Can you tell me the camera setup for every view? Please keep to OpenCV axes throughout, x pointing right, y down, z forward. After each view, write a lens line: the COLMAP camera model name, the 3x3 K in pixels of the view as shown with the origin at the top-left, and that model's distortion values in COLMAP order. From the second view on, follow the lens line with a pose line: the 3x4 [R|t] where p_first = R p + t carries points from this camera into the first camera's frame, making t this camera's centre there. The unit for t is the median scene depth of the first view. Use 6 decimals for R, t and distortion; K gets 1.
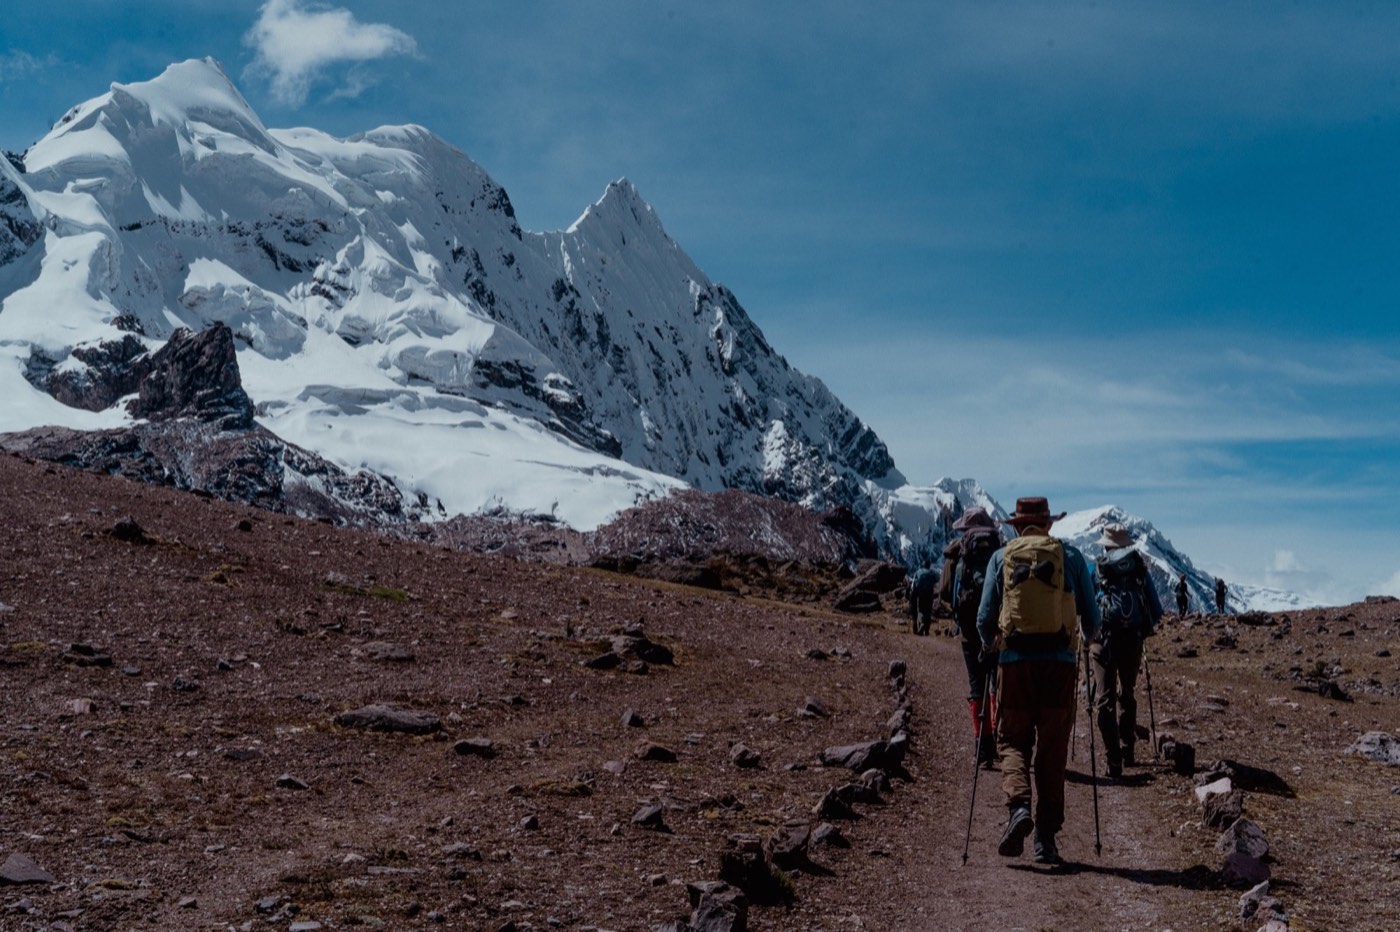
lens RADIAL K [[2215.9, 0, 696.4], [0, 2215.9, 469.2], [0, 0, 1]] dist [-0.012539, 0.000000]
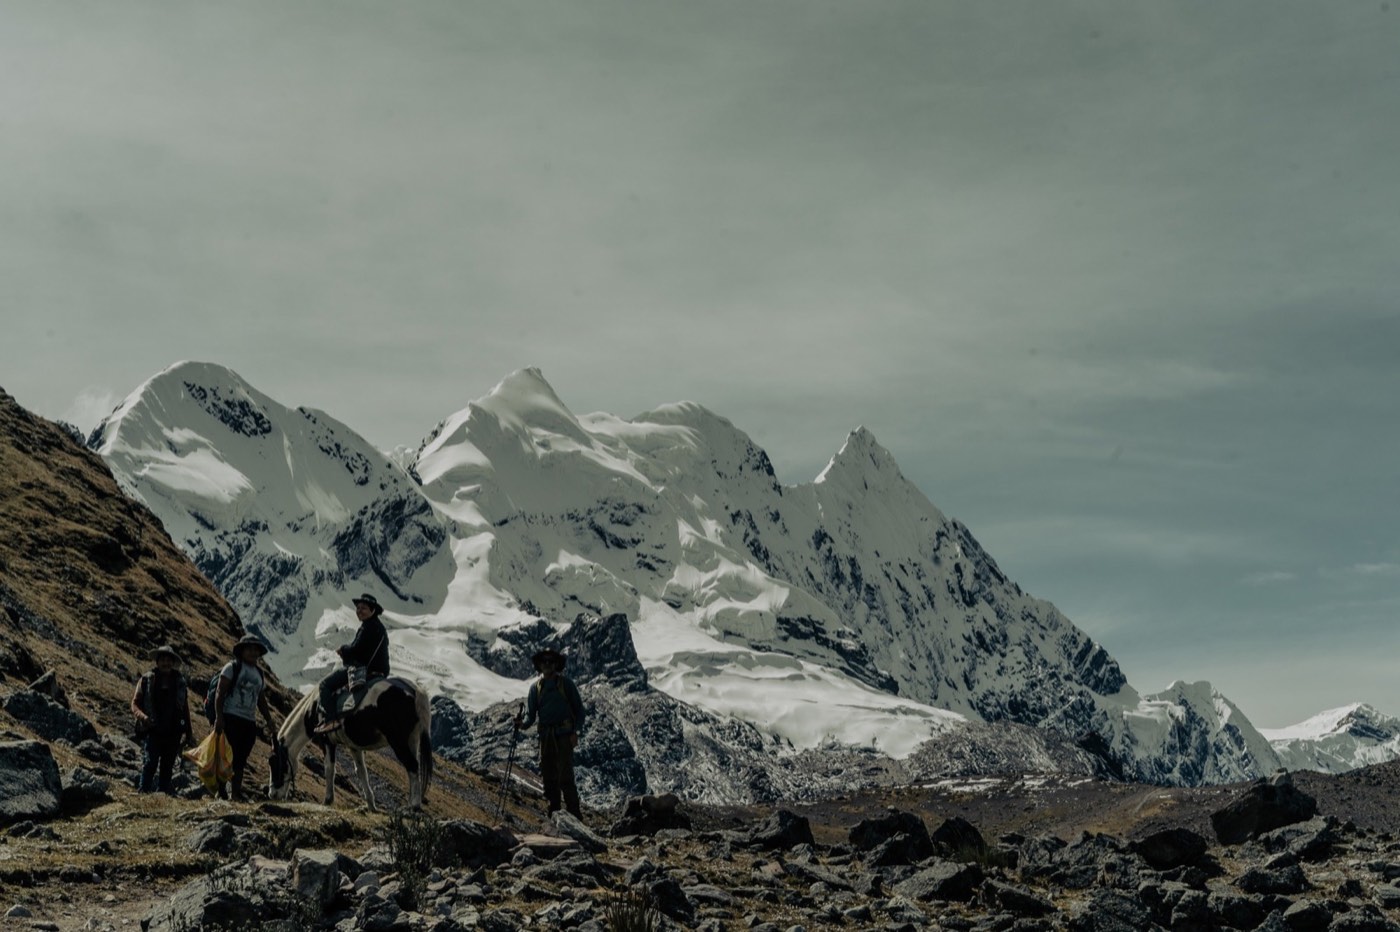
lens RADIAL K [[2215.9, 0, 704.4], [0, 2215.9, 458.2], [0, 0, 1]] dist [-0.012539, 0.000000]
pose [[0.994673, -0.044339, -0.093060, -0.020753], [0.034494, 0.993890, -0.104850, -0.009413], [0.097141, 0.101082, 0.990124, -0.200126]]
